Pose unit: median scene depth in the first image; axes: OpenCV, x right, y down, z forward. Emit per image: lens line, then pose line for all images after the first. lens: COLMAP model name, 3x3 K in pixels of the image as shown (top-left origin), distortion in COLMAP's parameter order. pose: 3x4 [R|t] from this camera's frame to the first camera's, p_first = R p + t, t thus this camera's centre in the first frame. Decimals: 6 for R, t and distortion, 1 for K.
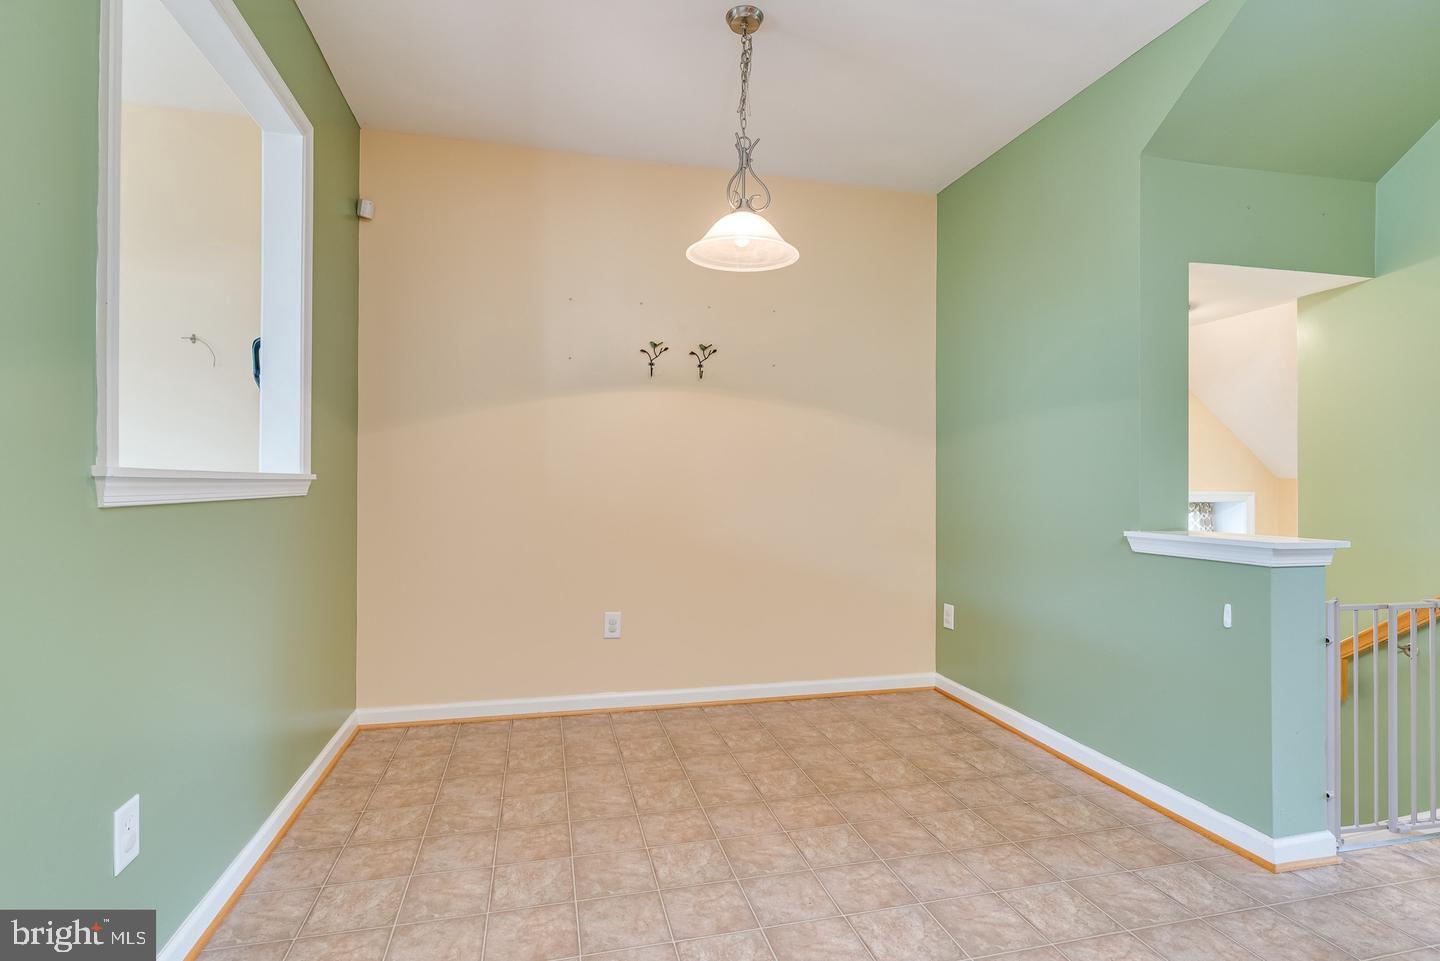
lens RADIAL K [[680.4, 0, 710.5], [0, 680.4, 491.6], [0, 0, 1]] dist [-0.019005, 0.001715]
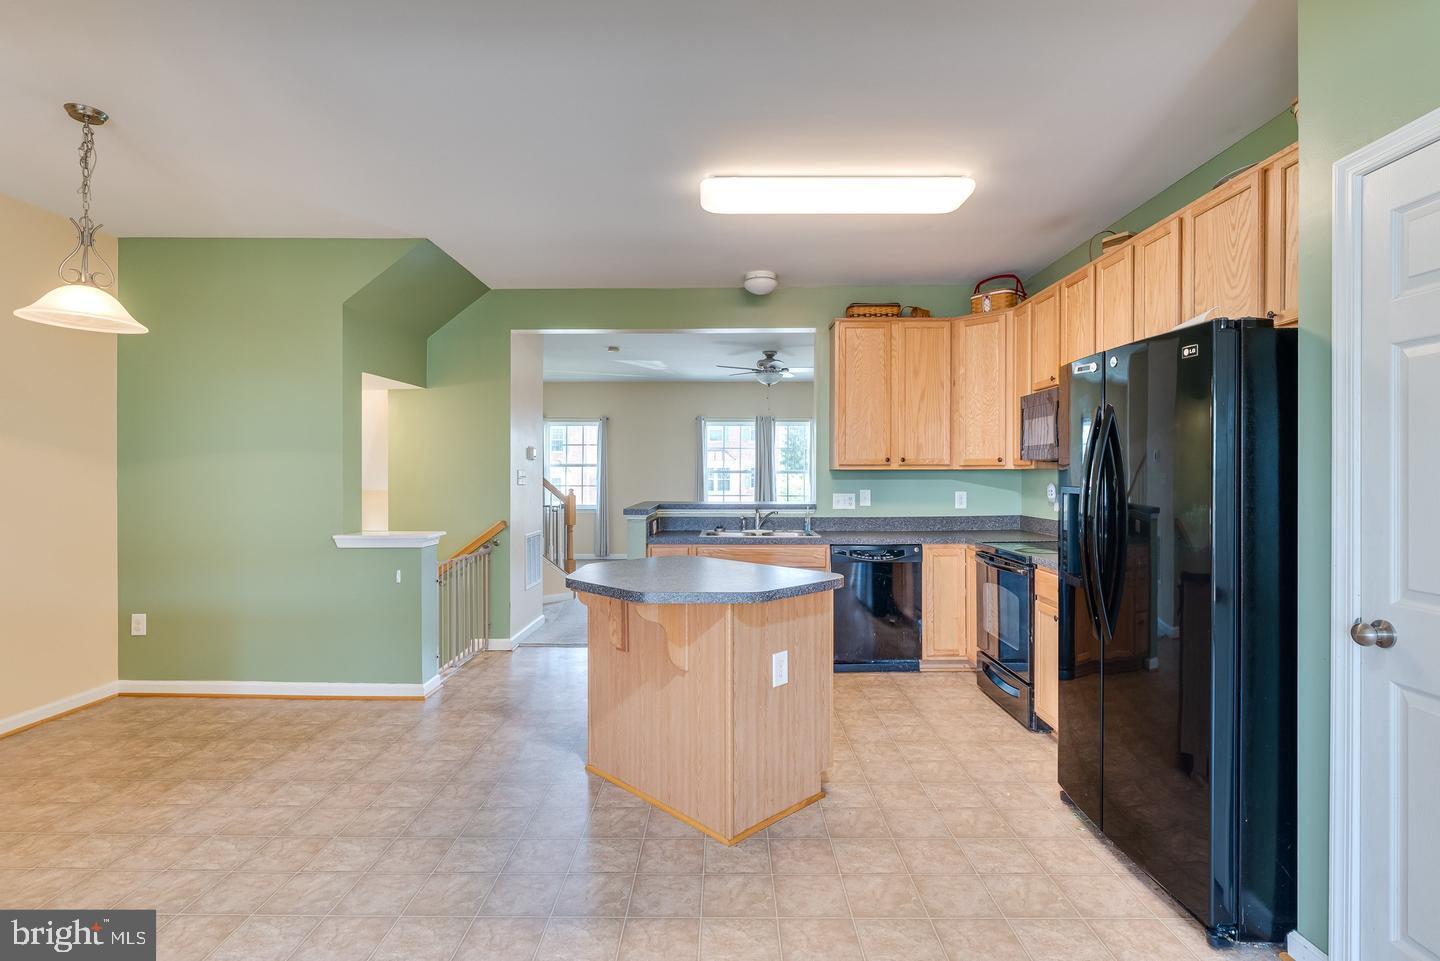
lens RADIAL K [[680.4, 0, 717.5], [0, 680.4, 473.9], [0, 0, 1]] dist [-0.019005, 0.001715]
pose [[0.233052, -0.000324, 0.972464, -0.729408], [0.008860, 0.999959, -0.001791, -0.076058], [-0.972424, 0.009033, 0.233045, -0.262917]]
